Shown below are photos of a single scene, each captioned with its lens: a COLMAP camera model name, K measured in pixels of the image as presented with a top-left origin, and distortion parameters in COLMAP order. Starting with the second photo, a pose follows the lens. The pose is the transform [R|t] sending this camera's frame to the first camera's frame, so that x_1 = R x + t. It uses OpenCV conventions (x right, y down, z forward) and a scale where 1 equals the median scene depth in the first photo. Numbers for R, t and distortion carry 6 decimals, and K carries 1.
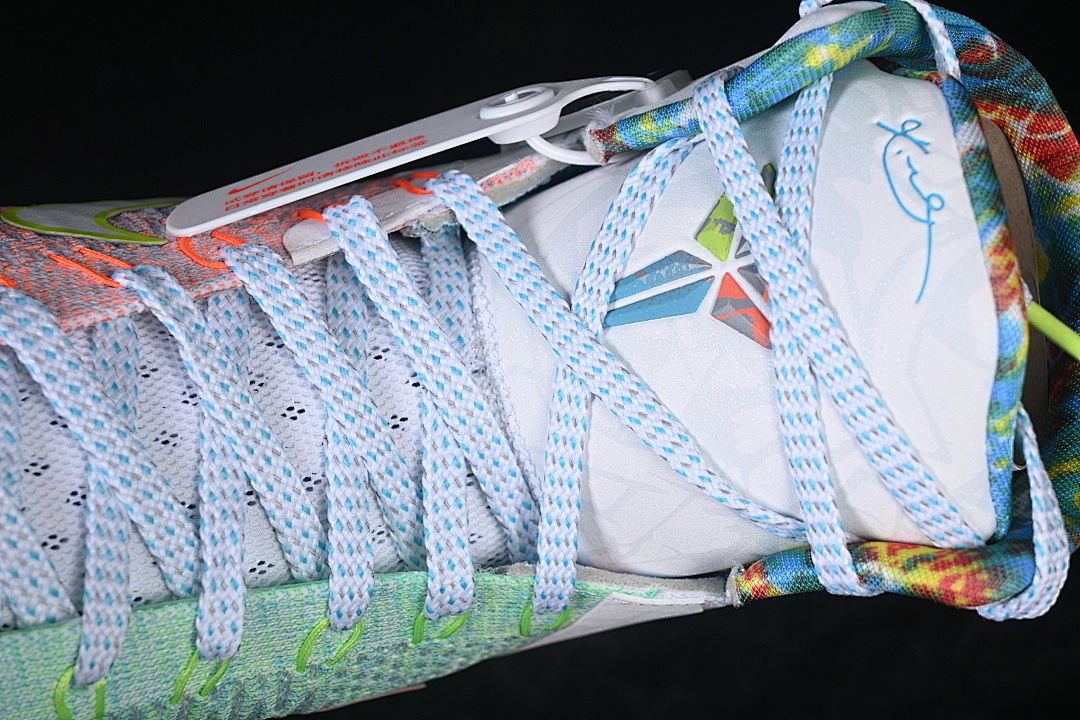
lens RADIAL K [[2333.1, 0, 540.0], [0, 2333.1, 360.0], [0, 0, 1]] dist [0.023633, 0.380891]
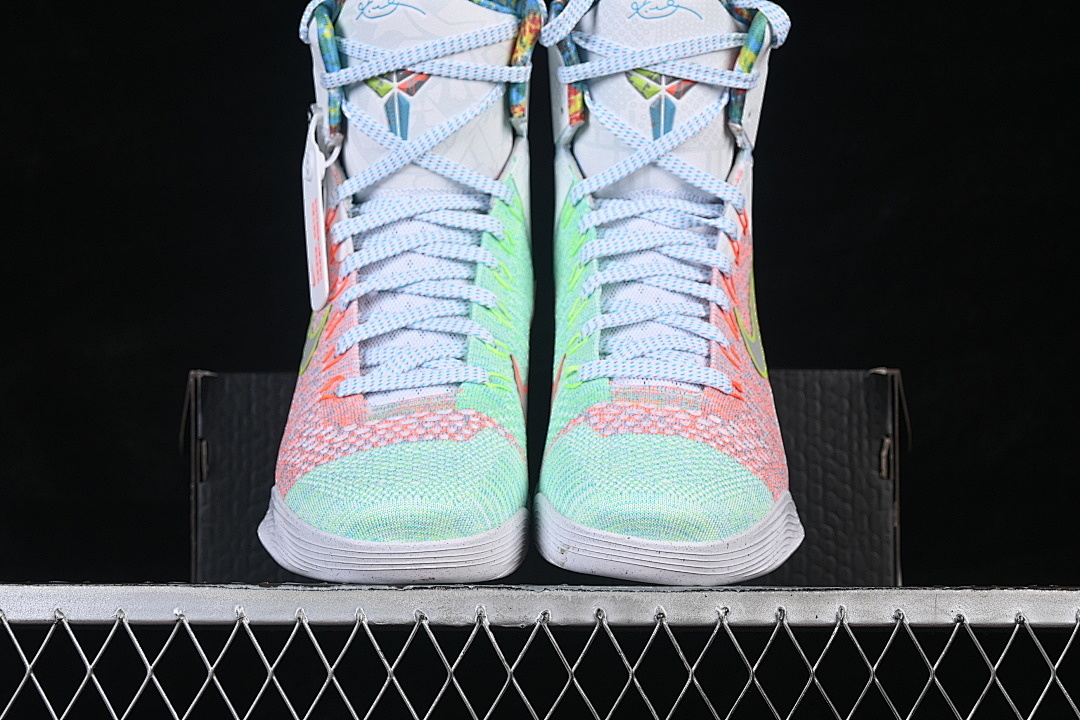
lens RADIAL K [[2333.1, 0, 540.0], [0, 2333.1, 360.0], [0, 0, 1]] dist [0.023633, 0.380891]
pose [[0.228327, -0.948638, 0.218982, -0.732628], [0.971952, 0.235123, 0.005132, 0.172644], [-0.056356, 0.211668, 0.975715, -1.460897]]
